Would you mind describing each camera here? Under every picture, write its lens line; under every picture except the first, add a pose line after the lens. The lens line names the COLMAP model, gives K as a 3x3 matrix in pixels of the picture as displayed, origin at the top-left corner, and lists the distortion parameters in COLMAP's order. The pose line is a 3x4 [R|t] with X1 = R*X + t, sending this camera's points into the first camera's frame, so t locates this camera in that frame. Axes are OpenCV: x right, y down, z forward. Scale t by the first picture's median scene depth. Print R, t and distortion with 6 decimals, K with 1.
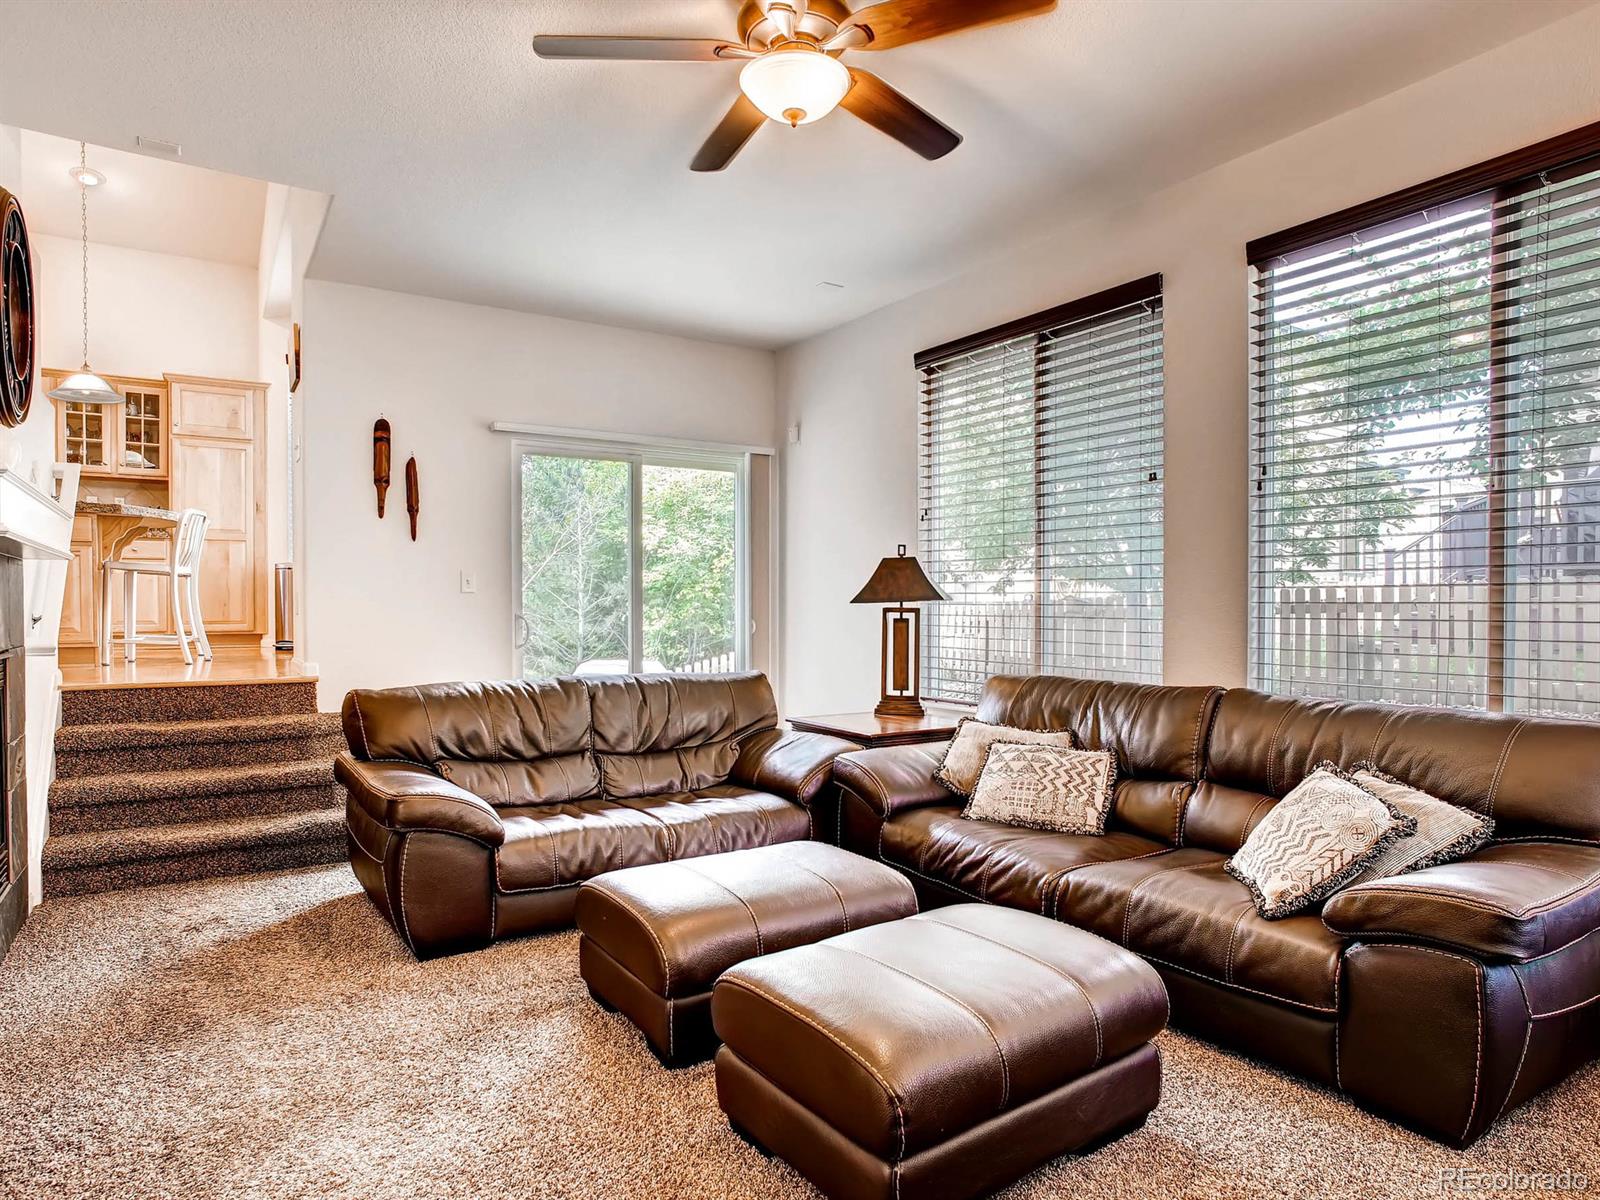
lens RADIAL K [[949.4, 0, 795.2], [0, 949.4, 613.3], [0, 0, 1]] dist [-0.071435, 0.057956]
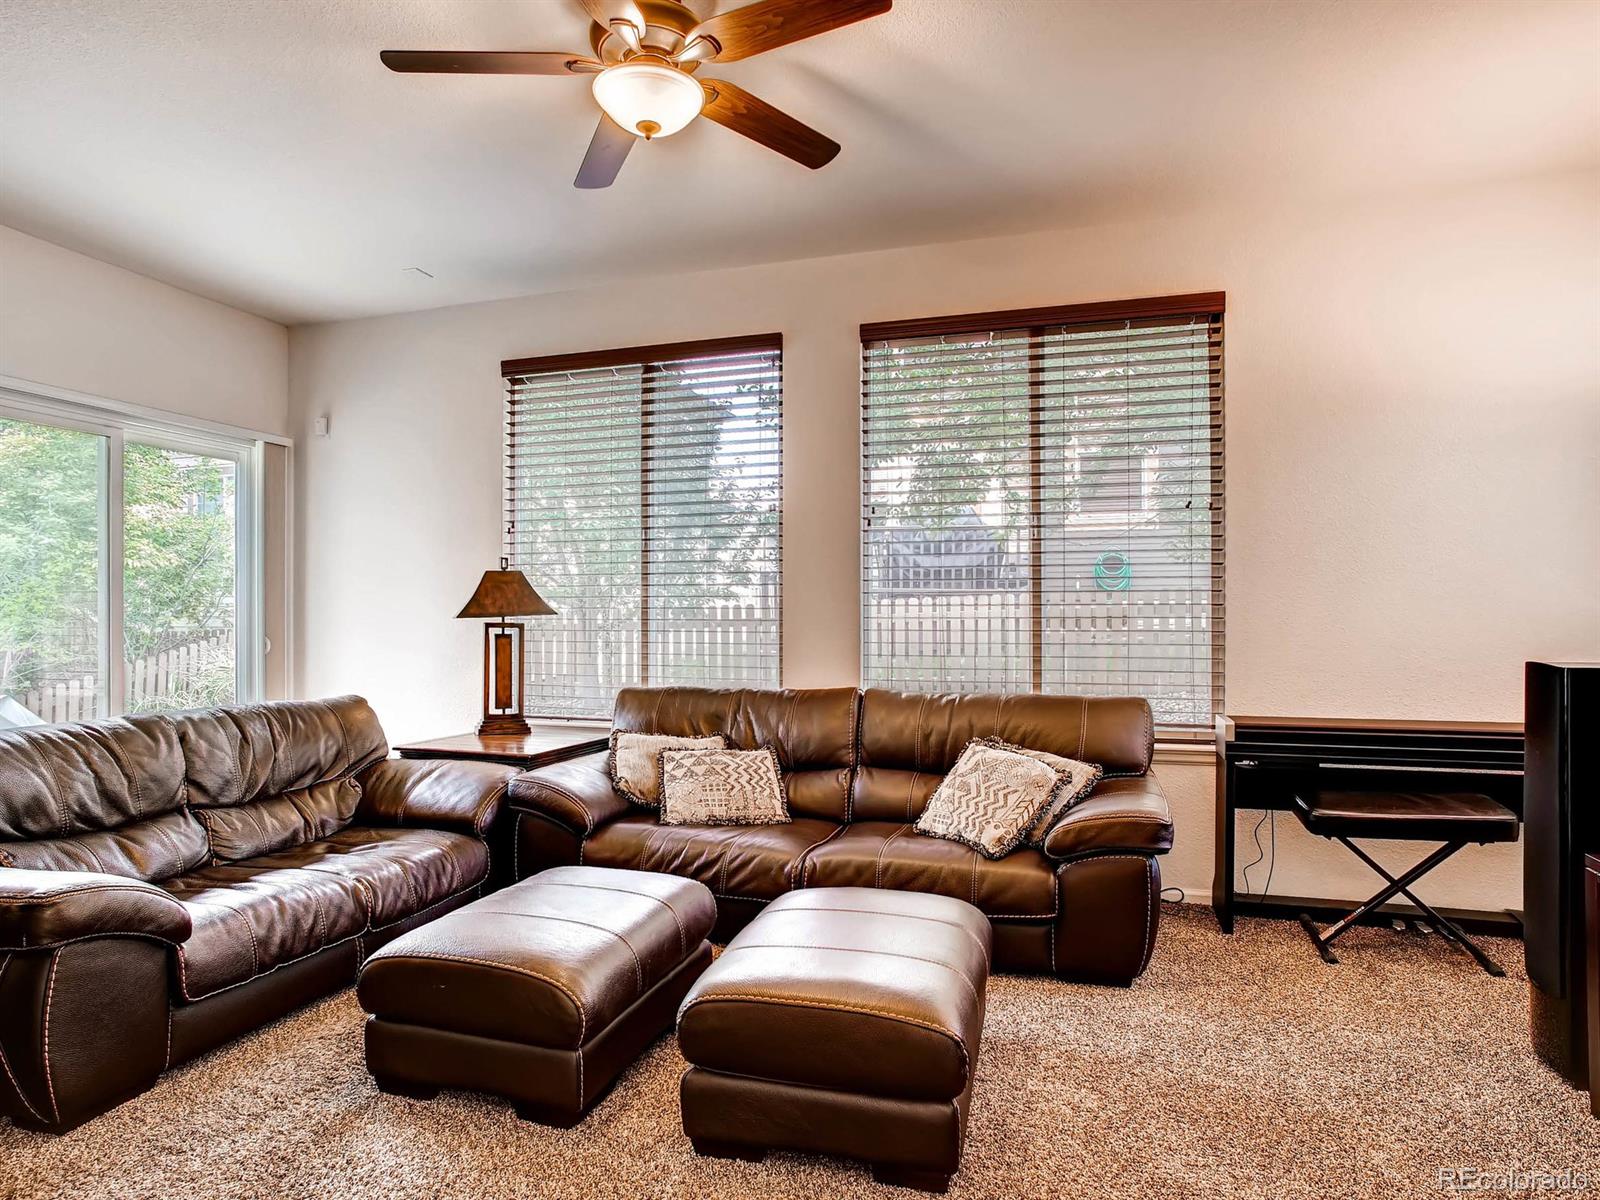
lens RADIAL K [[946.5, 0, 800.0], [0, 946.5, 600.0], [0, 0, 1]] dist [-0.073178, 0.056576]
pose [[0.777111, 0.011836, 0.629253, -0.351659], [0.006899, 0.999603, -0.027322, -0.001237], [-0.629326, 0.025574, 0.776720, 0.091881]]
